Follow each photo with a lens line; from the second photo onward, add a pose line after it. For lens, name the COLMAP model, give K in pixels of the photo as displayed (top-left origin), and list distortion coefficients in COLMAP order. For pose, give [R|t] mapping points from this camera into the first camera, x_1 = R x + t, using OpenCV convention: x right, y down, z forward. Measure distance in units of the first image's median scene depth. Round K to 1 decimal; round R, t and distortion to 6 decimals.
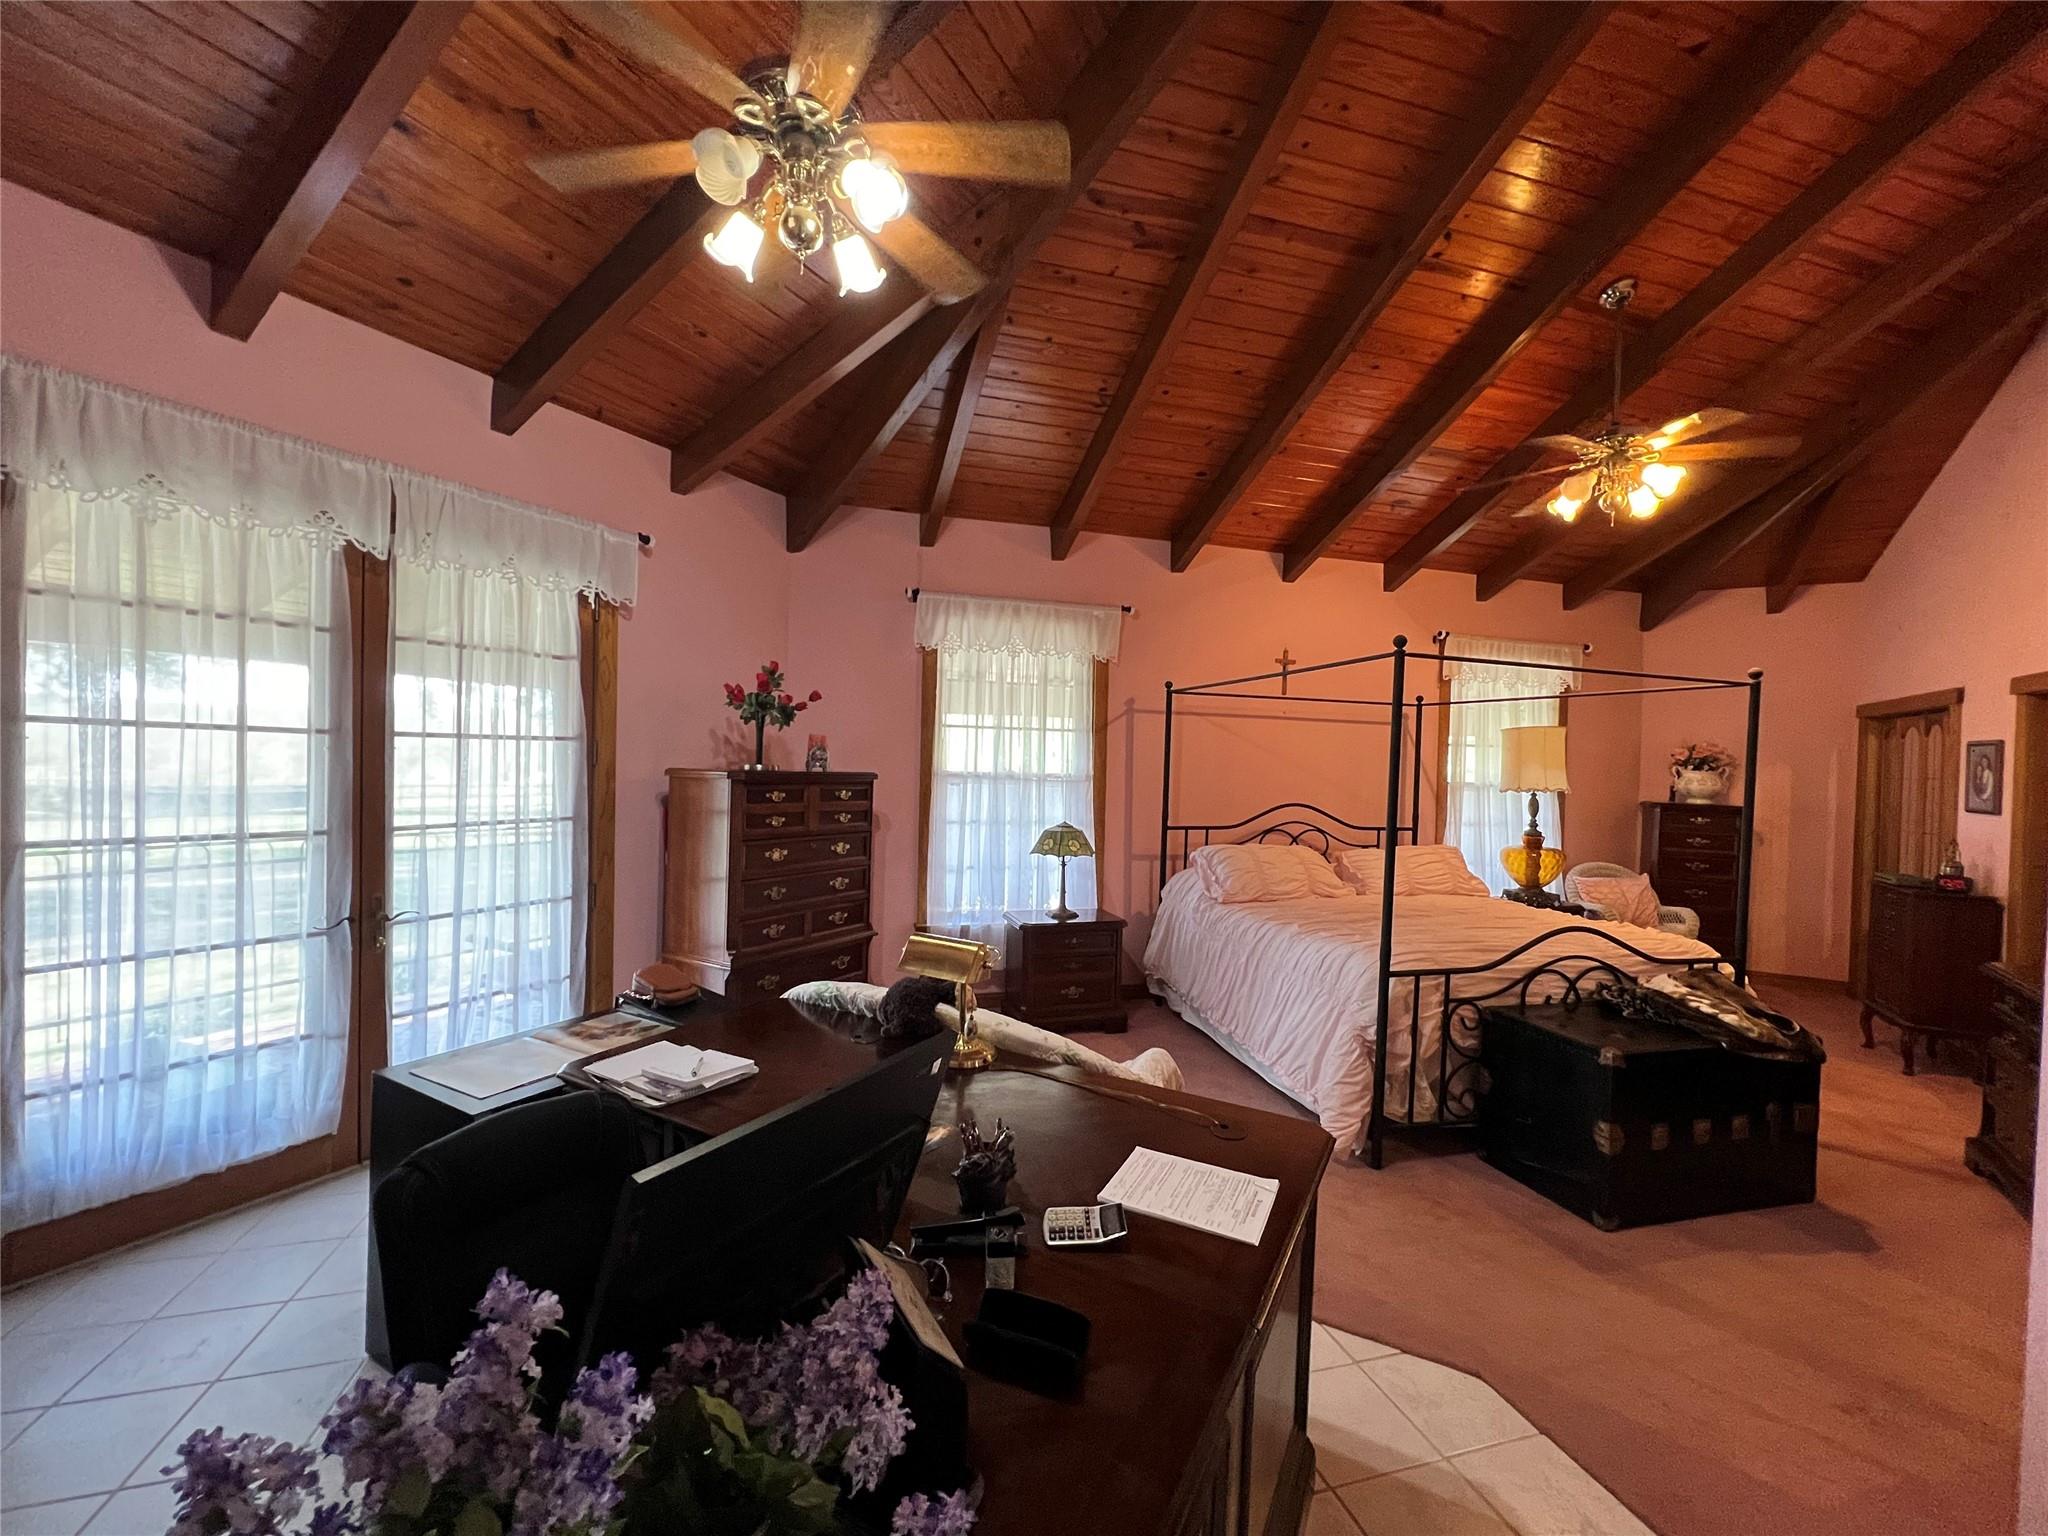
lens RADIAL K [[825.9, 0, 1025.0], [0, 825.9, 776.2], [0, 0, 1]] dist [-0.000109, 0.000220]
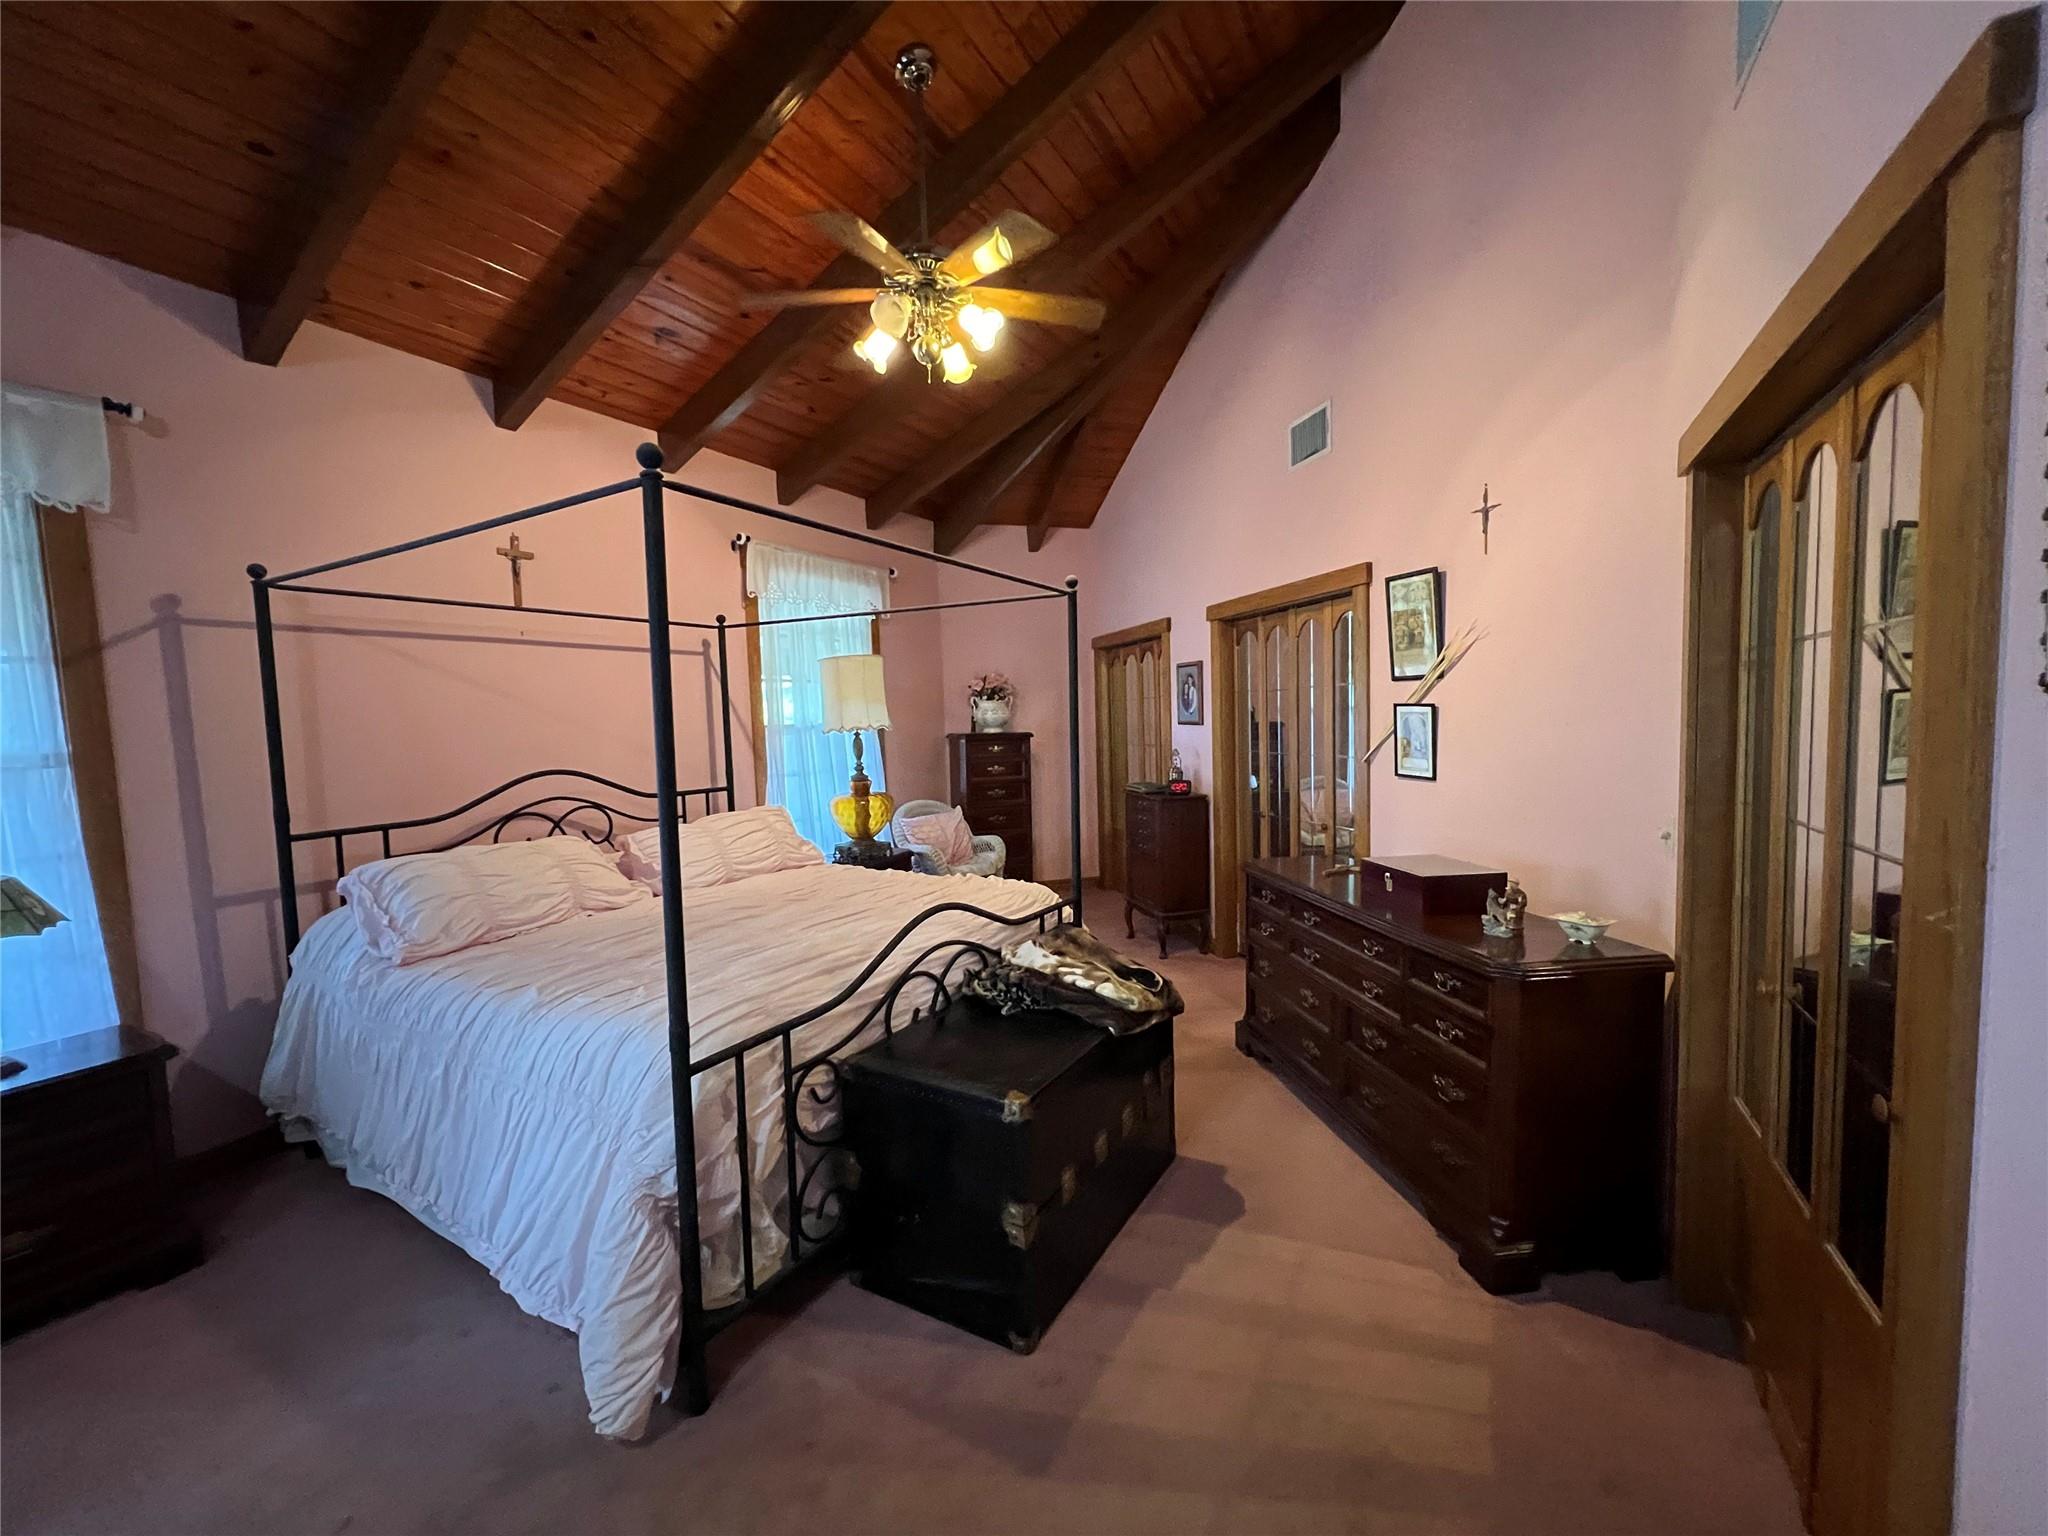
lens RADIAL K [[825.9, 0, 1026.7], [0, 825.9, 773.7], [0, 0, 1]] dist [-0.000109, 0.000220]
pose [[0.711679, -0.098653, 0.695543, 0.169049], [0.060896, 0.995027, 0.078823, 0.007860], [-0.699860, -0.013741, 0.714147, 0.321309]]
